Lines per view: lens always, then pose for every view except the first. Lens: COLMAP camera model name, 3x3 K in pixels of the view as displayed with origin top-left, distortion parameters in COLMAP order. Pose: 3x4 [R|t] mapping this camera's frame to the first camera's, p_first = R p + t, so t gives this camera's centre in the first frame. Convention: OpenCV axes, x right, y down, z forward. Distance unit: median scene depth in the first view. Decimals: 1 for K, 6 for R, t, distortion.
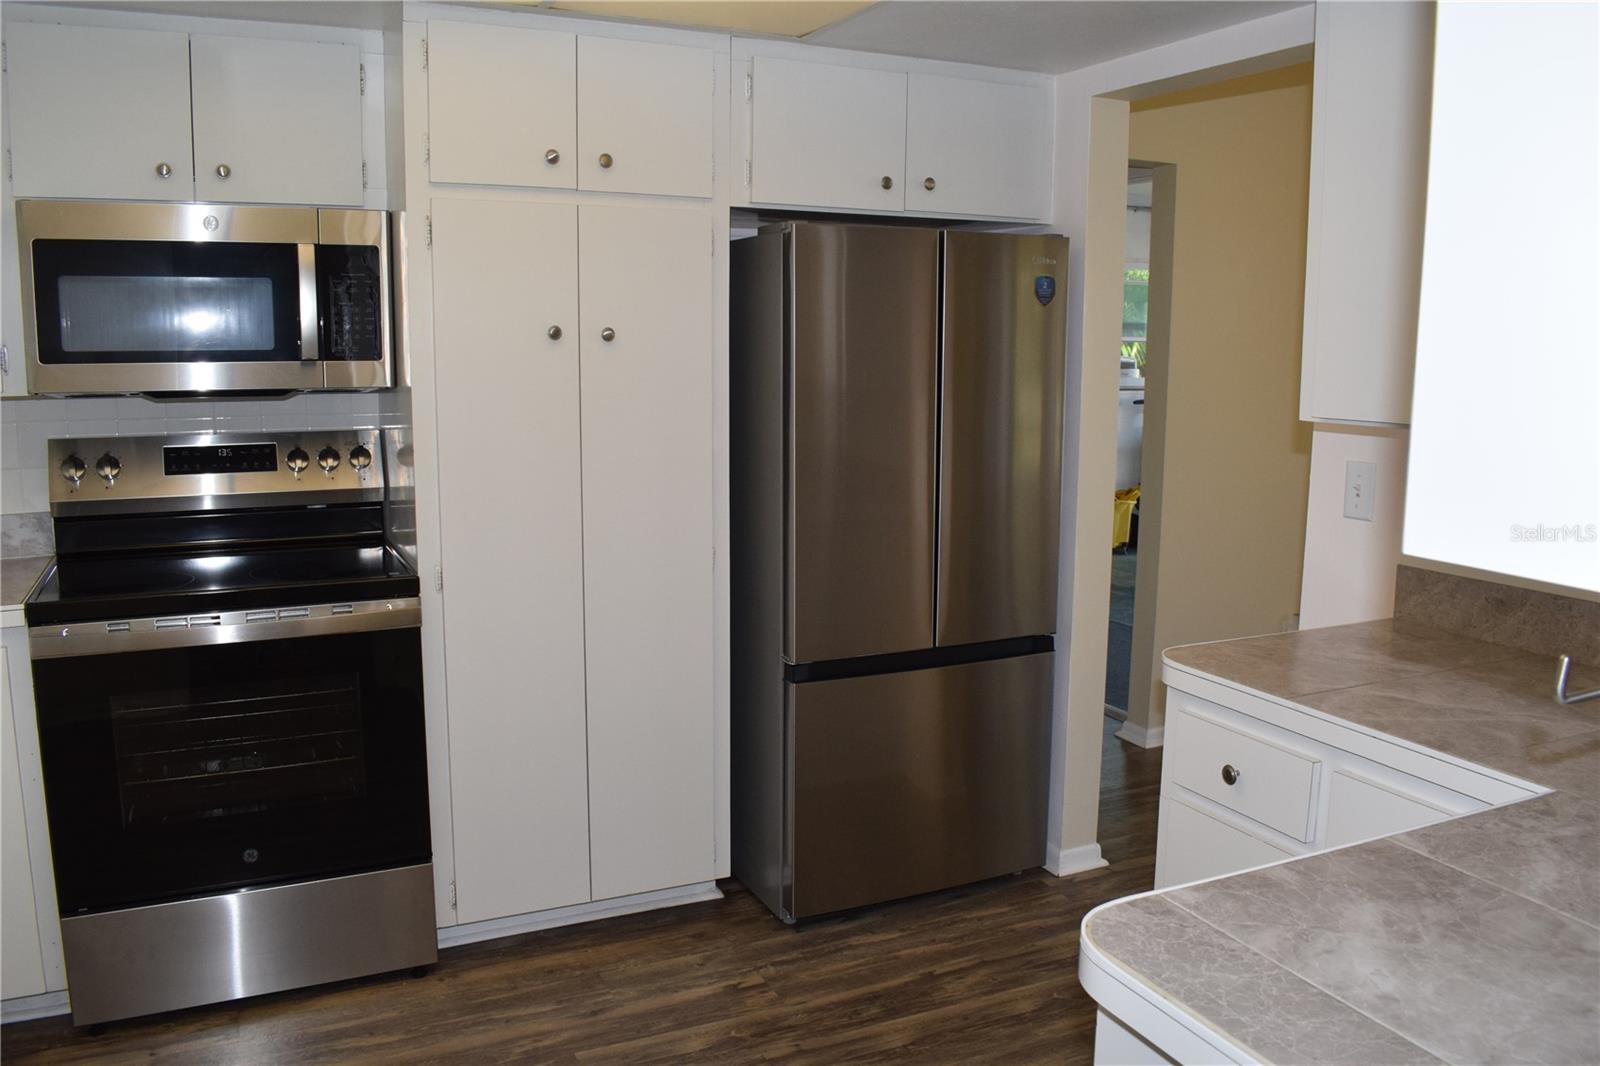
lens RADIAL K [[1249.7, 0, 800.0], [0, 1249.7, 533.0], [0, 0, 1]] dist [-0.091760, 0.014292]
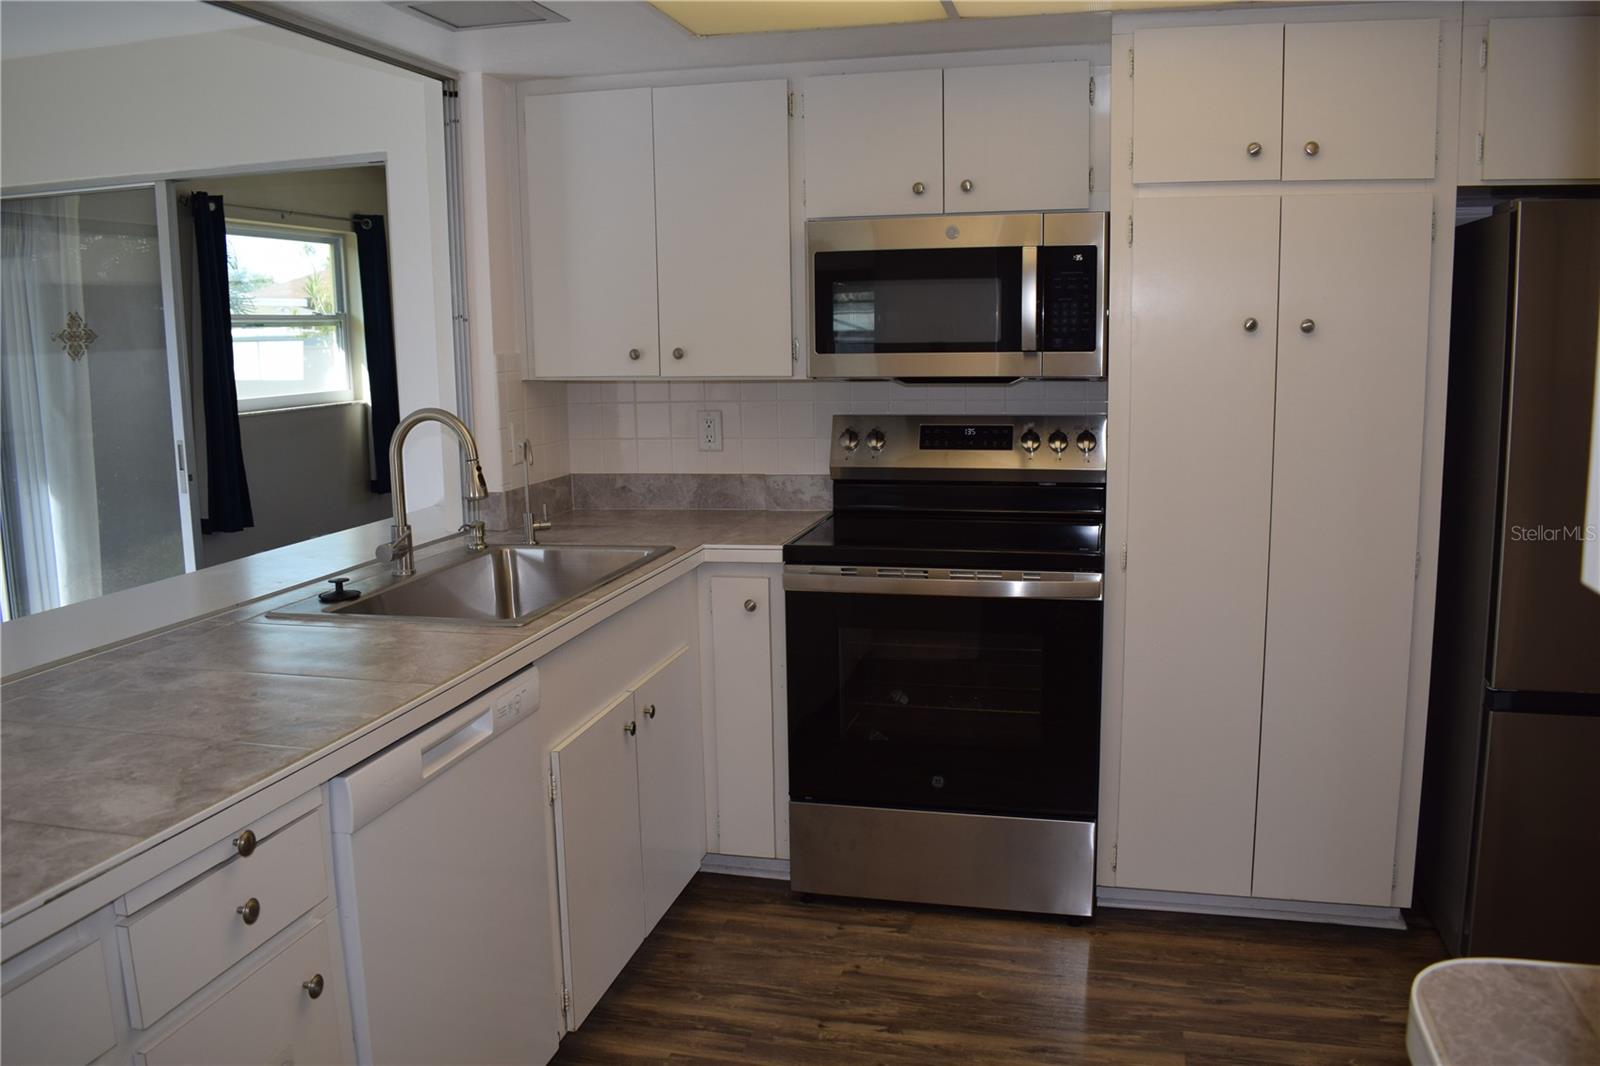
lens RADIAL K [[1260.4, 0, 794.7], [0, 1260.4, 529.9], [0, 0, 1]] dist [-0.096309, 0.015867]
pose [[0.770311, 0.079390, -0.632707, 0.165960], [-0.074236, 0.996638, 0.034674, -0.003360], [0.633333, 0.020260, 0.773614, -0.006369]]
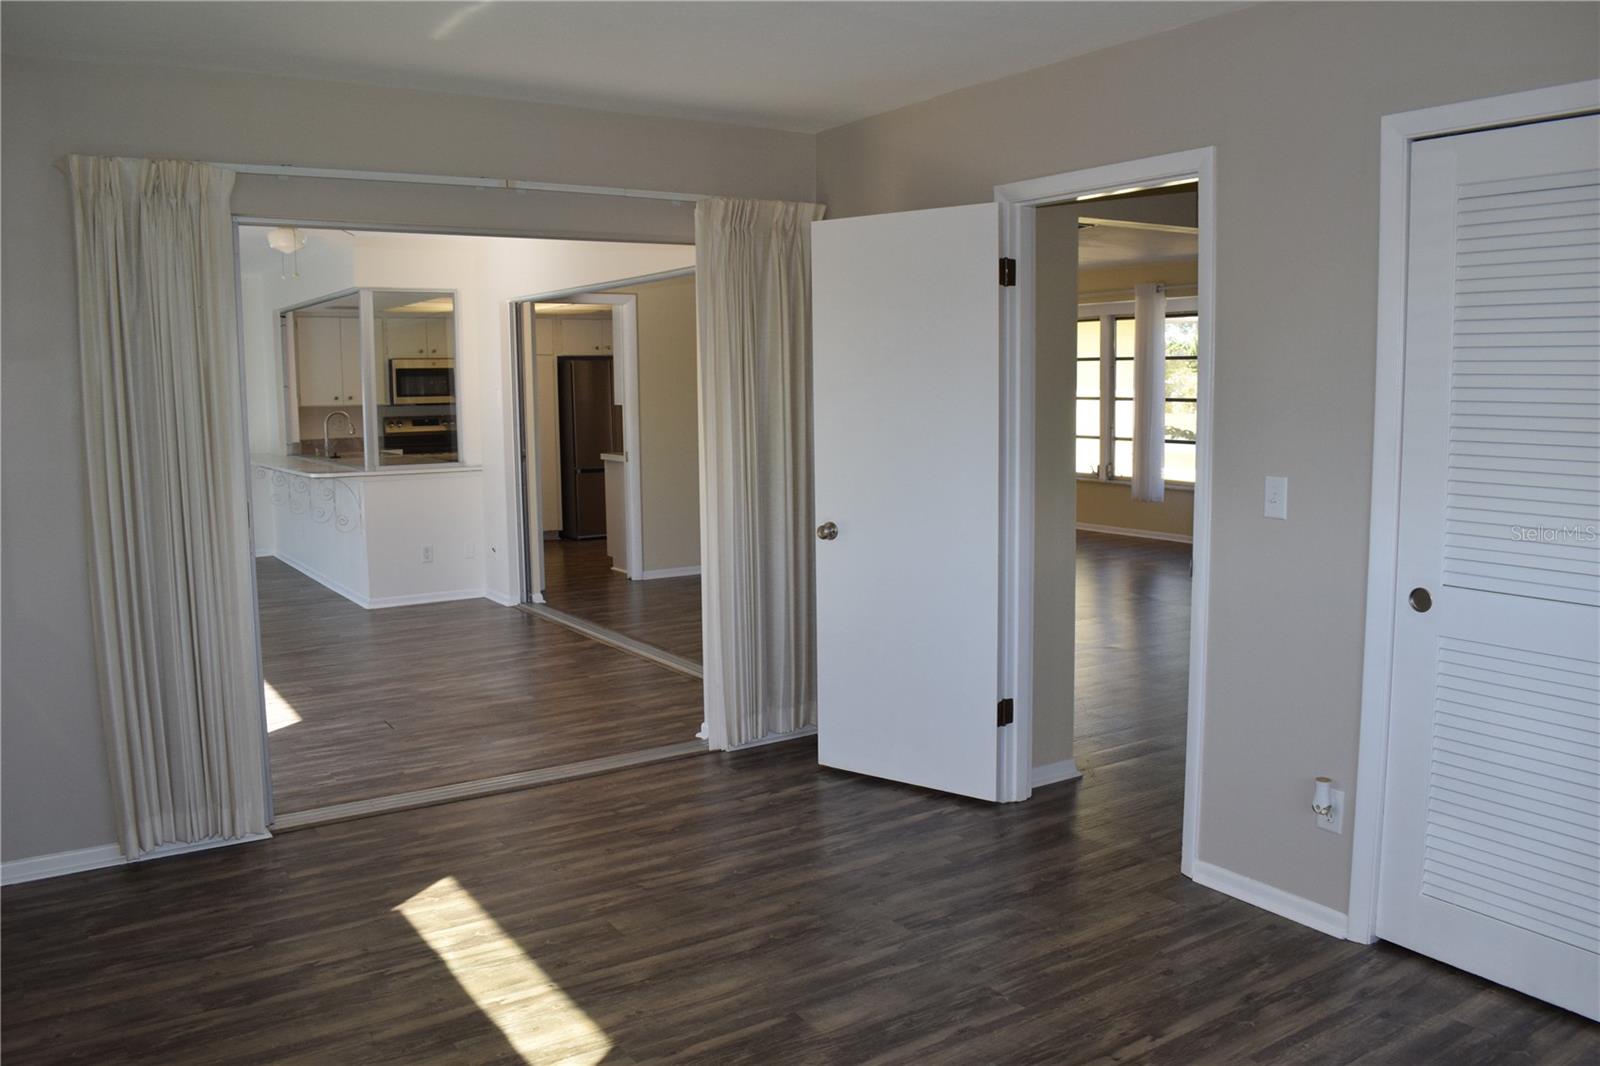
lens RADIAL K [[1238.4, 0, 782.0], [0, 1238.4, 528.6], [0, 0, 1]] dist [-0.092124, 0.008133]
pose [[0.991235, -0.034935, 0.127411, 0.145482], [0.039034, 0.998793, -0.029818, 0.471283], [-0.126215, 0.034530, 0.991402, -3.219593]]
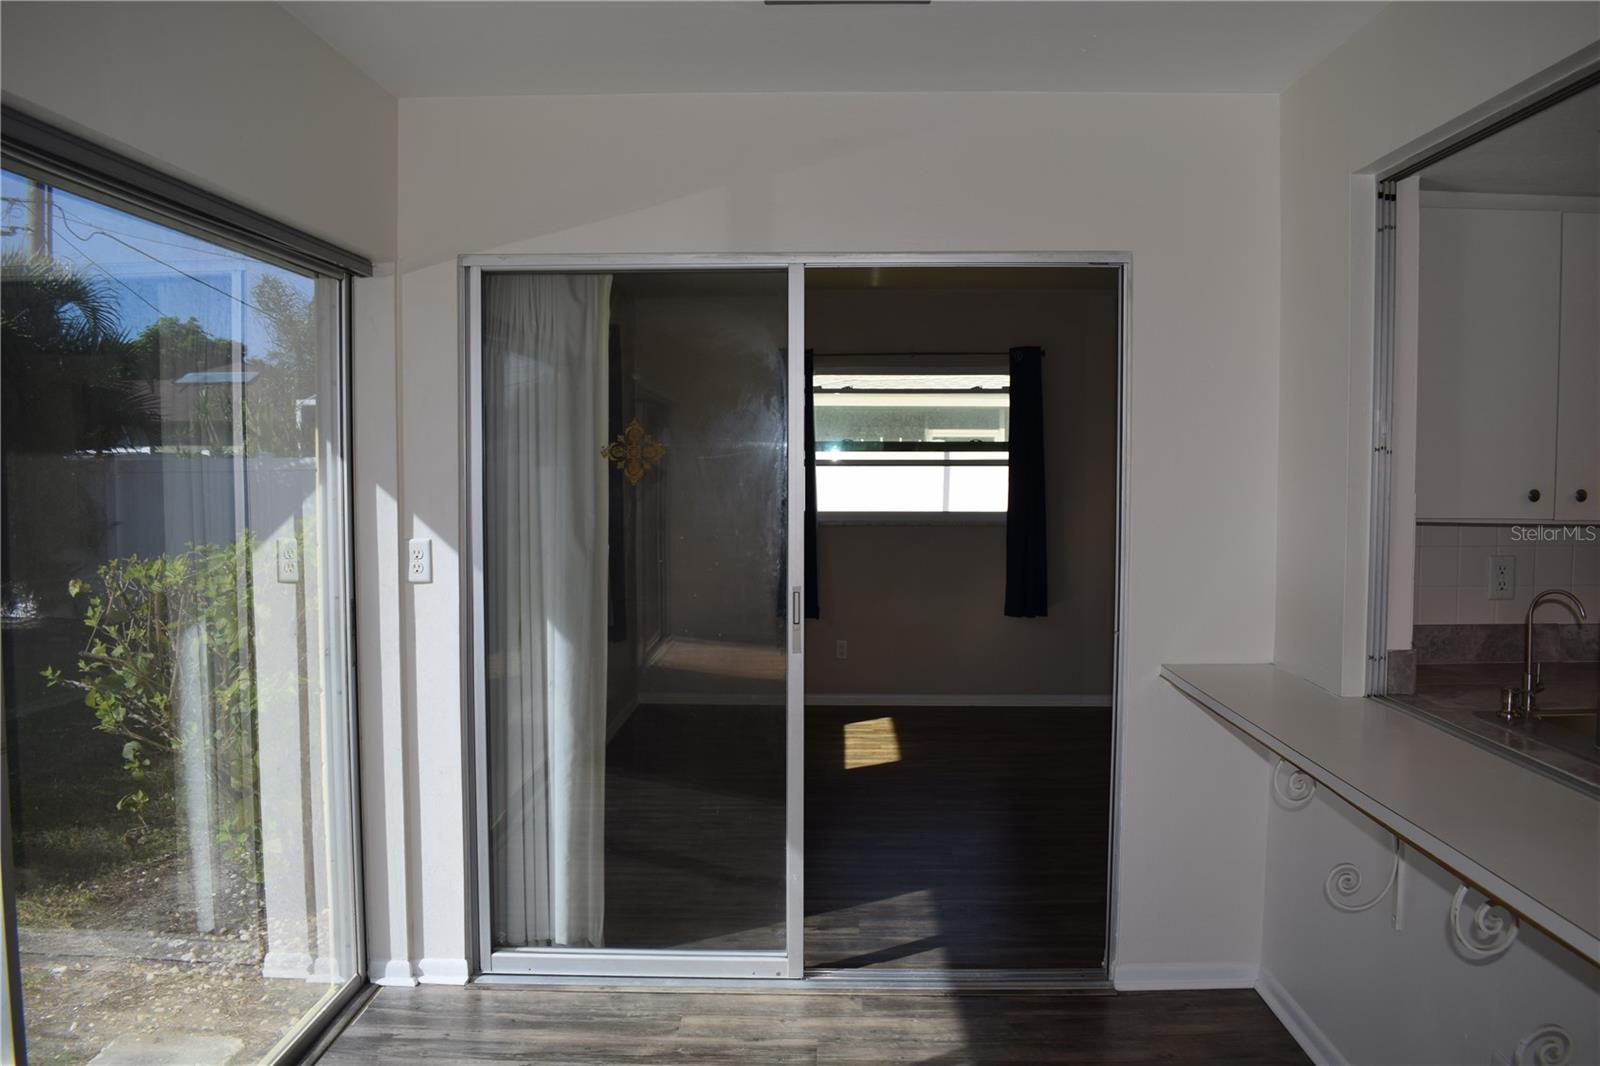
lens RADIAL K [[1260.4, 0, 794.7], [0, 1260.4, 529.9], [0, 0, 1]] dist [-0.096309, 0.015867]
pose [[0.891723, 0.019721, -0.452151, -0.861502], [-0.064119, 0.994478, -0.083078, 0.043910], [0.448016, 0.103074, 0.888064, -0.425808]]
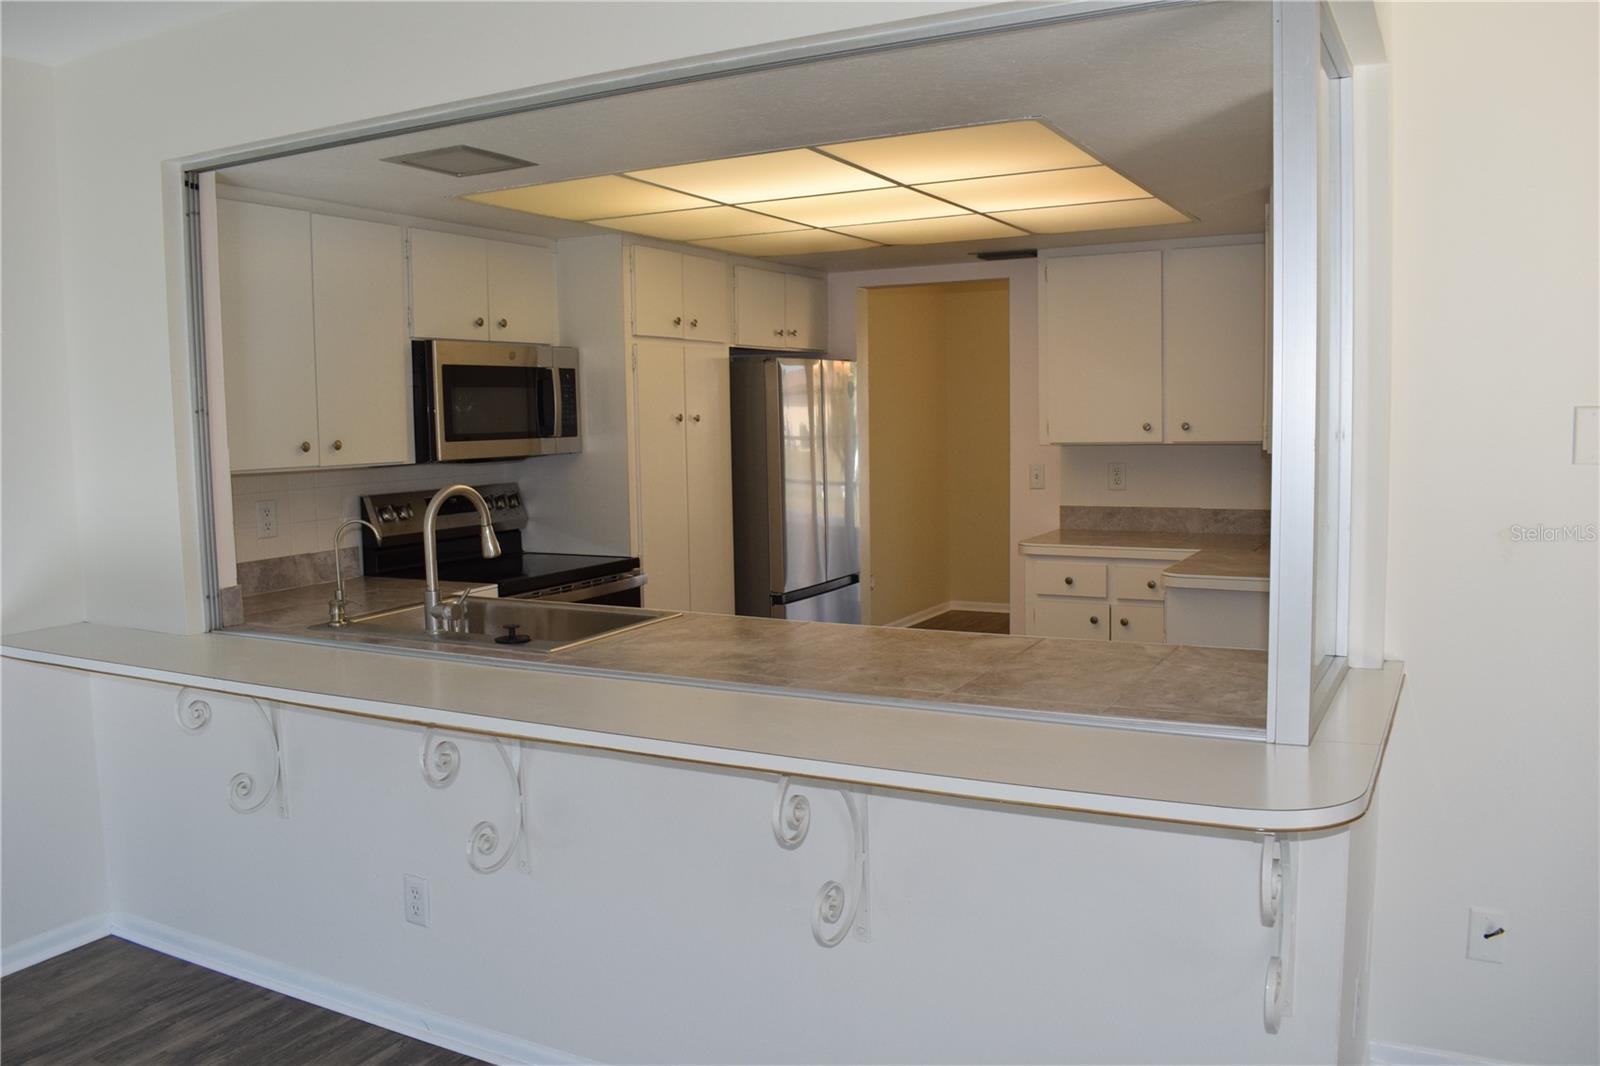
lens RADIAL K [[1260.4, 0, 794.7], [0, 1260.4, 529.9], [0, 0, 1]] dist [-0.096309, 0.015867]
pose [[0.807874, -0.077852, 0.584191, -1.133317], [0.113221, 0.993275, -0.024205, 0.062034], [-0.578378, 0.085697, 0.811255, -0.553612]]
